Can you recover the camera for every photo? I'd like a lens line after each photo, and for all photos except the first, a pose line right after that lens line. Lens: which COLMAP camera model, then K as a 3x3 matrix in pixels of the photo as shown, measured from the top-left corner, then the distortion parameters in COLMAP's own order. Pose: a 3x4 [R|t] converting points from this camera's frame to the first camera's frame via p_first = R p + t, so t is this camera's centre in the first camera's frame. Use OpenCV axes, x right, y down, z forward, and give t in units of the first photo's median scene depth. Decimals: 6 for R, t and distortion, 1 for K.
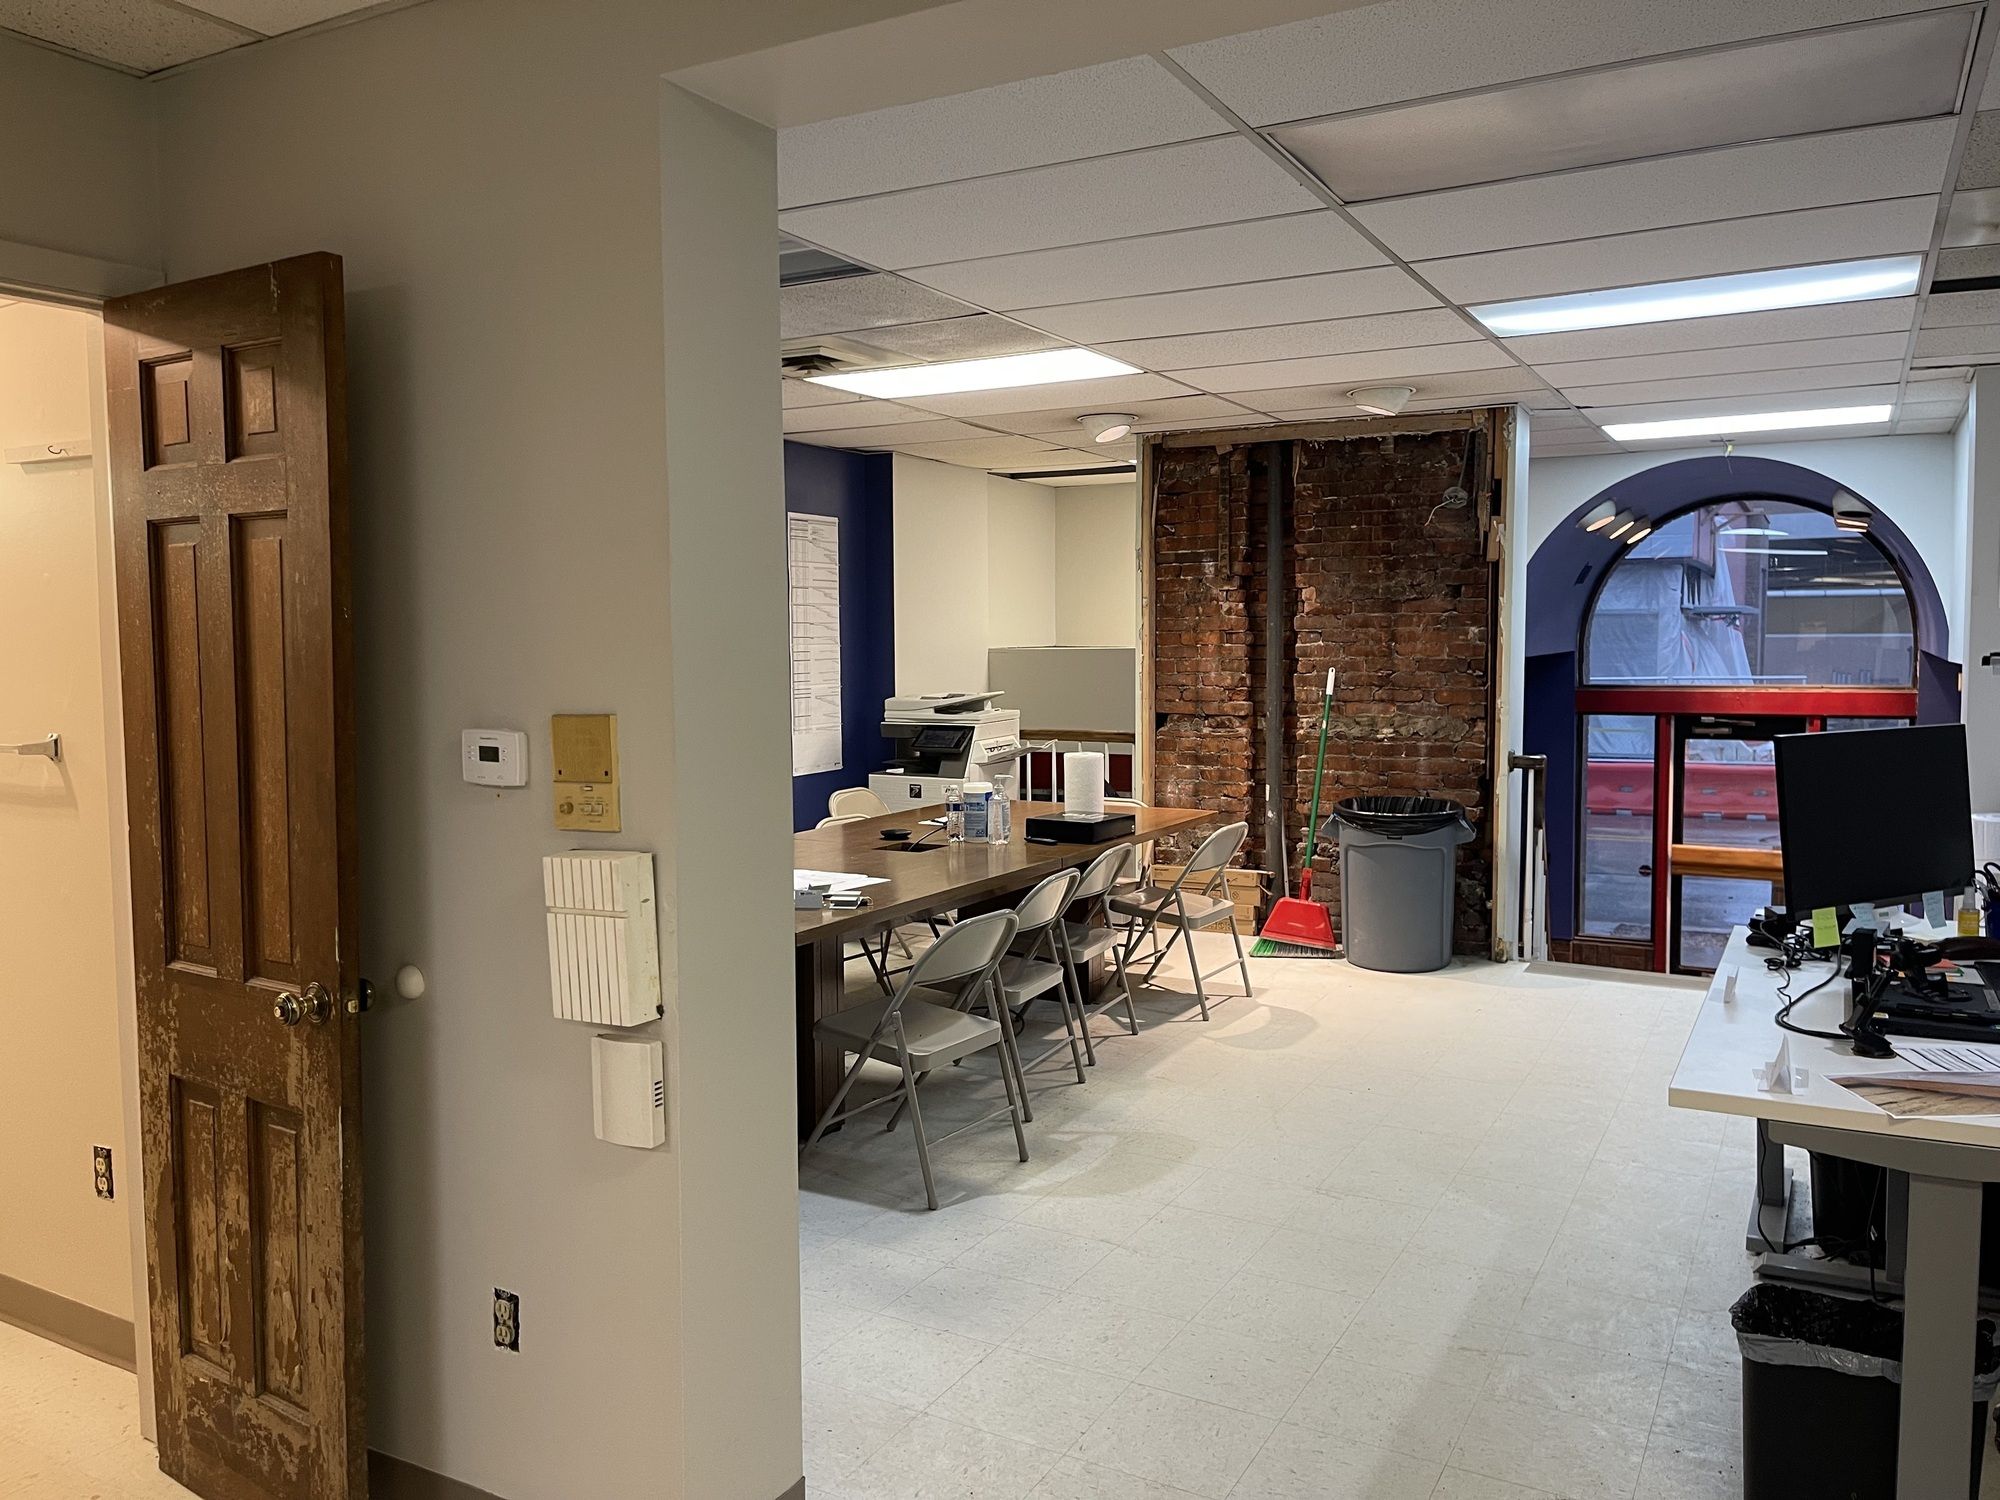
lens RADIAL K [[1493.0, 0, 1000.7], [0, 1493.0, 739.1], [0, 0, 1]] dist [0.108735, -0.141763]
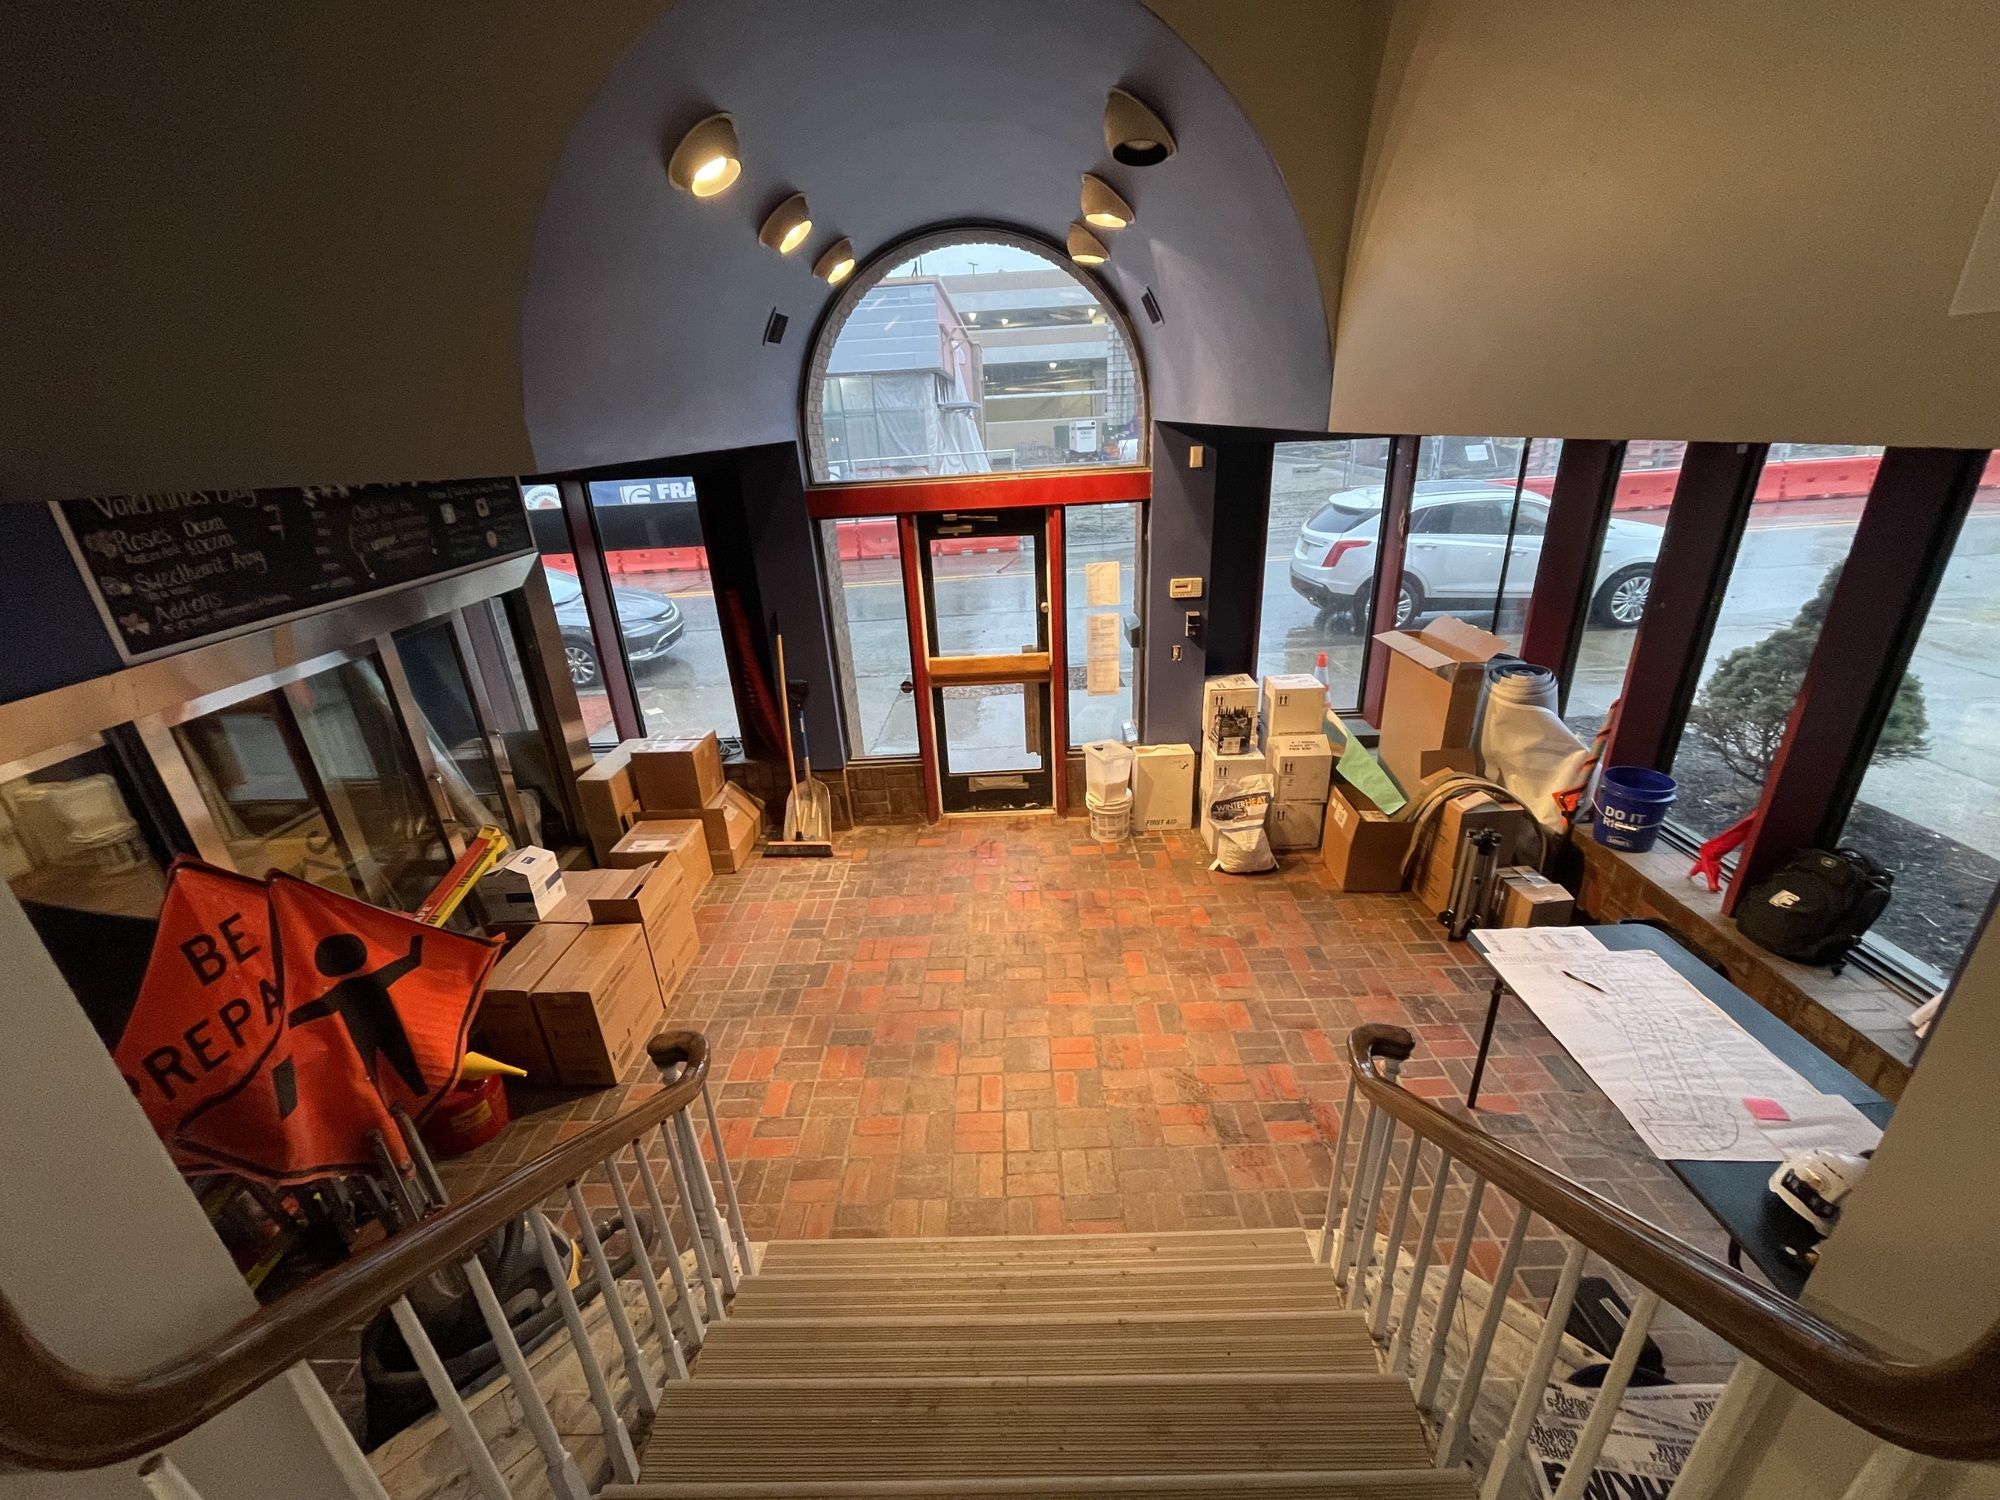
lens RADIAL K [[804.4, 0, 1000.7], [0, 804.4, 755.2], [0, 0, 1]] dist [-0.004949, -0.000465]
pose [[0.884292, -0.212786, 0.415631, 0.403824], [0.074774, 0.943174, 0.323778, -0.047141], [-0.460908, -0.255236, 0.849952, 0.834407]]
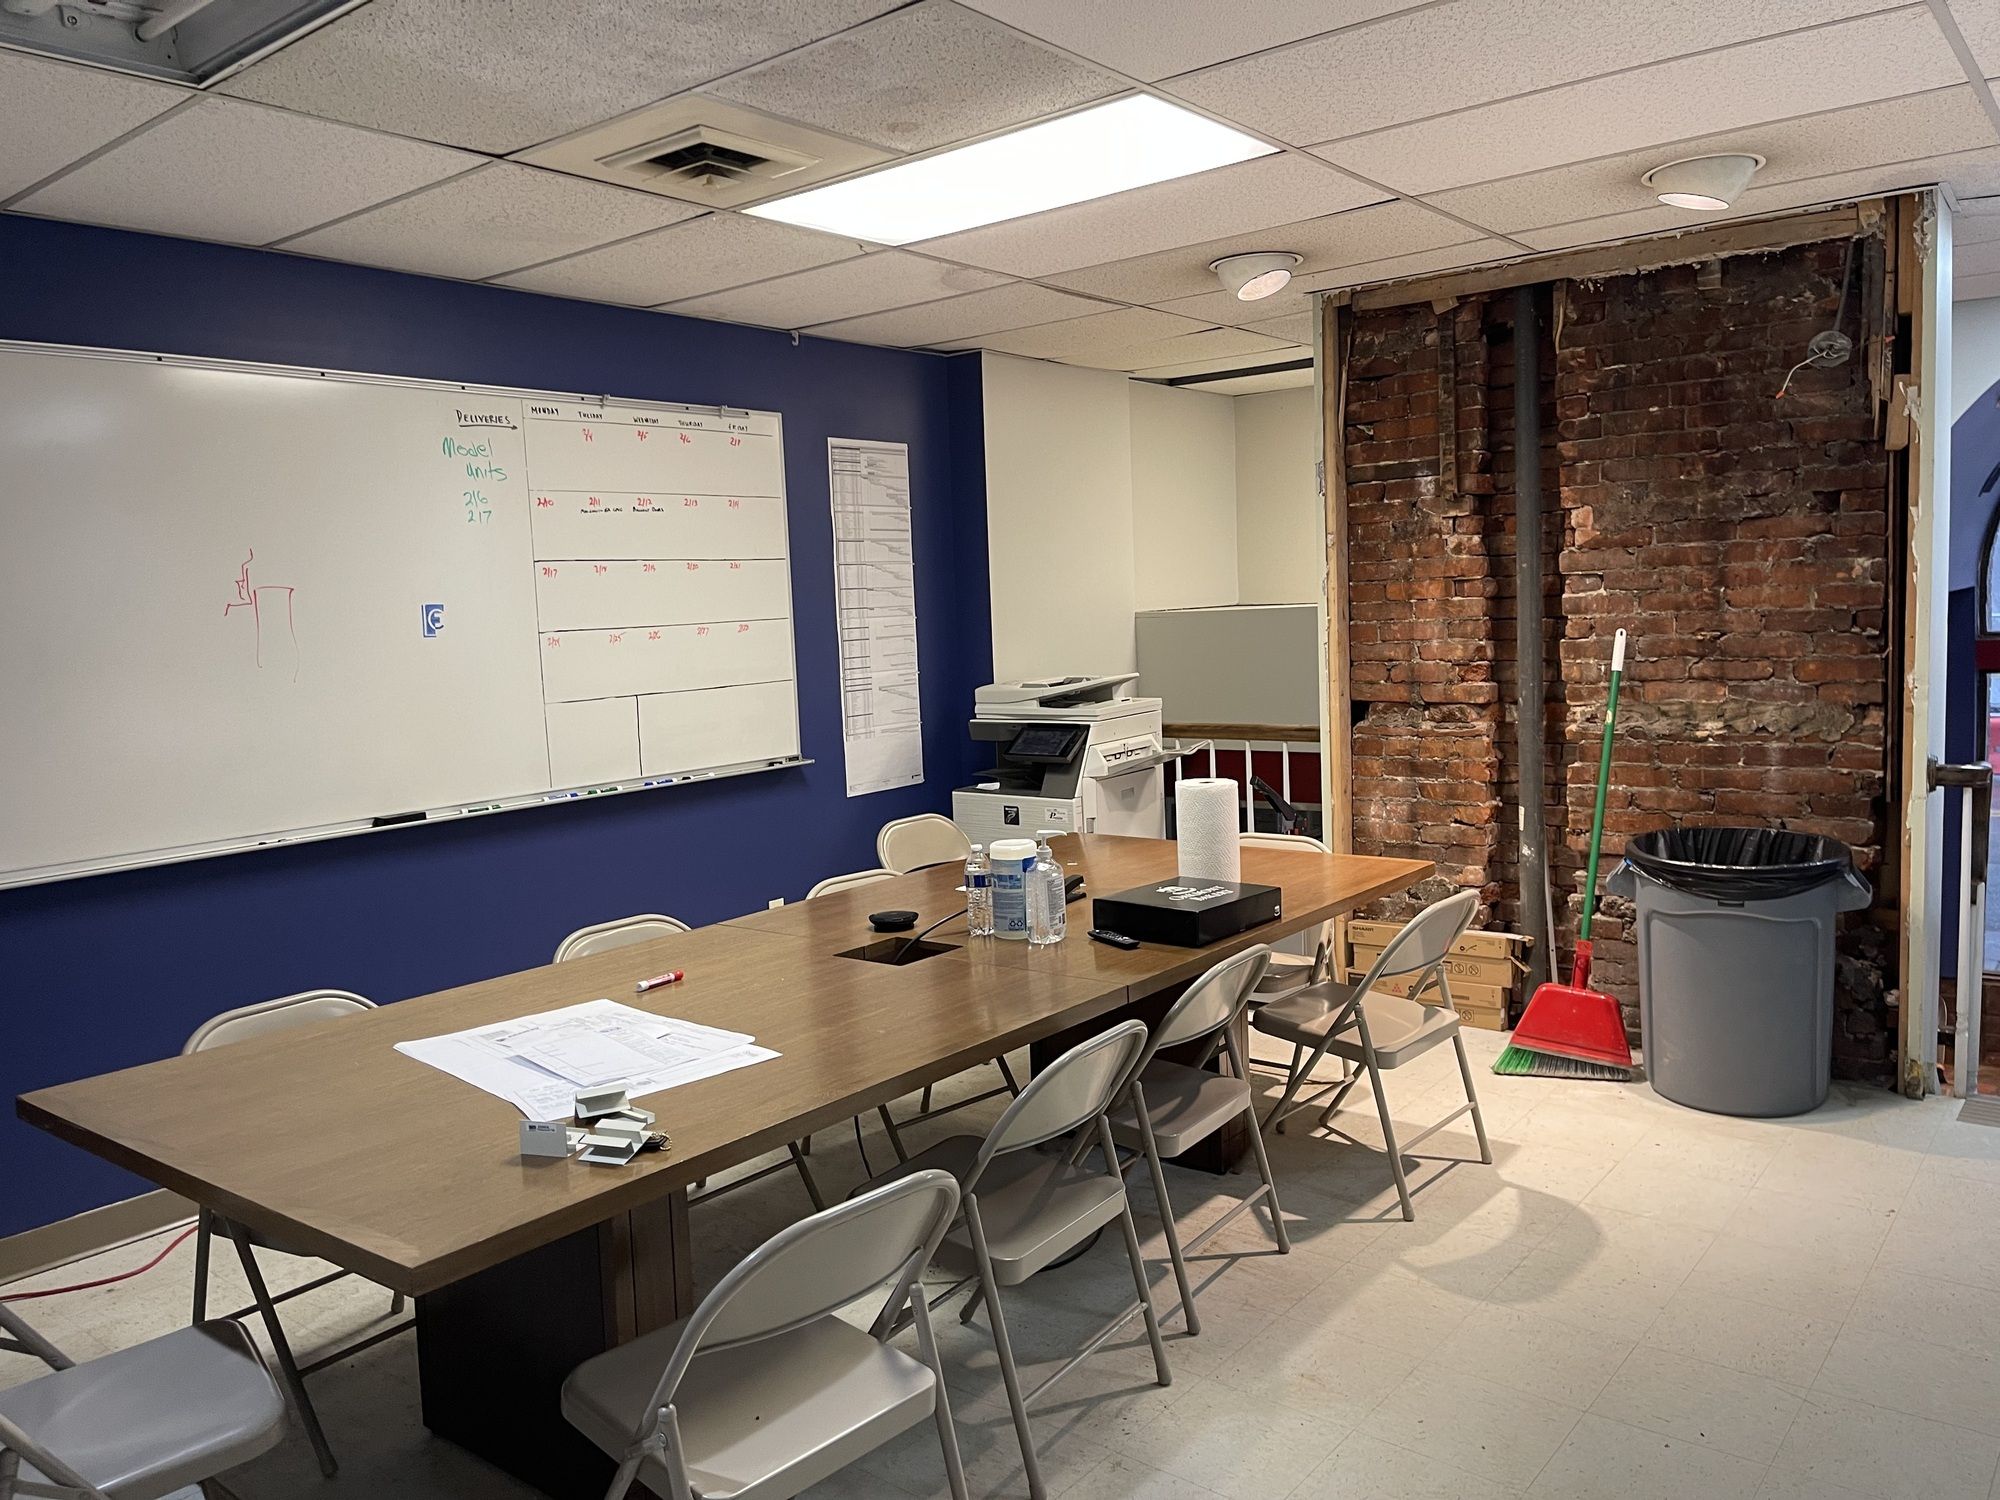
lens RADIAL K [[1505.9, 0, 980.9], [0, 1505.9, 740.4], [0, 0, 1]] dist [0.019526, -0.000047]
pose [[0.982857, -0.017292, -0.183557, 0.067368], [0.022383, 0.999419, 0.025703, -0.022363], [0.183006, -0.029371, 0.982673, 0.303935]]
